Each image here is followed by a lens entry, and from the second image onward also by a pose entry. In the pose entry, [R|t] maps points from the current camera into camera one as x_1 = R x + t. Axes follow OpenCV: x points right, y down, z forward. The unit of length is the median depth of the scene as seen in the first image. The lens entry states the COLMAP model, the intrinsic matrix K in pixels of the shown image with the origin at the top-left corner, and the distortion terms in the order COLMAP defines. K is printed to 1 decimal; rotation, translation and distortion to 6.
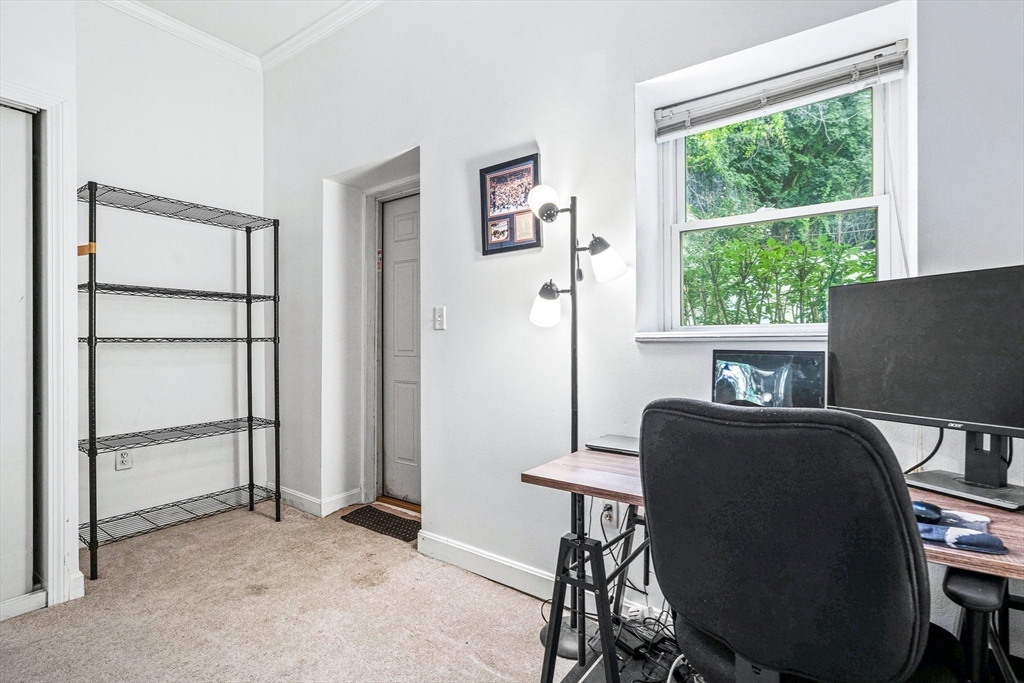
lens RADIAL K [[479.6, 0, 501.4], [0, 479.6, 336.5], [0, 0, 1]] dist [-0.000739, 0.000872]
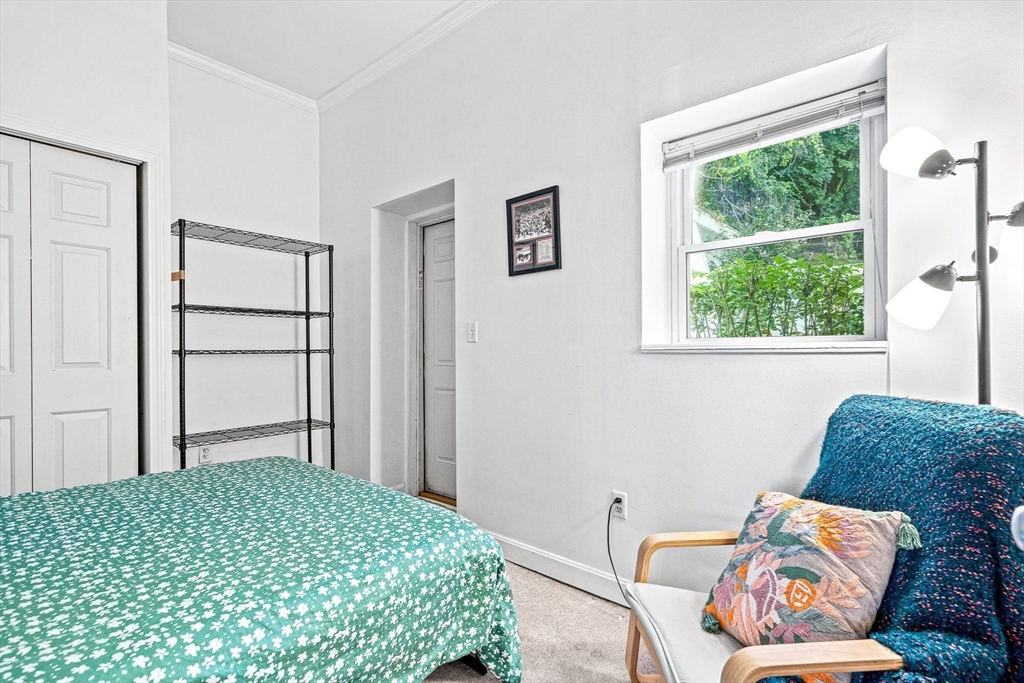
lens RADIAL K [[479.6, 0, 505.3], [0, 479.6, 344.3], [0, 0, 1]] dist [-0.000739, 0.000872]
pose [[0.996409, -0.003769, -0.084585, 0.041959], [0.003581, 0.999991, -0.002380, -0.006223], [0.084593, 0.002068, 0.996413, -0.108738]]
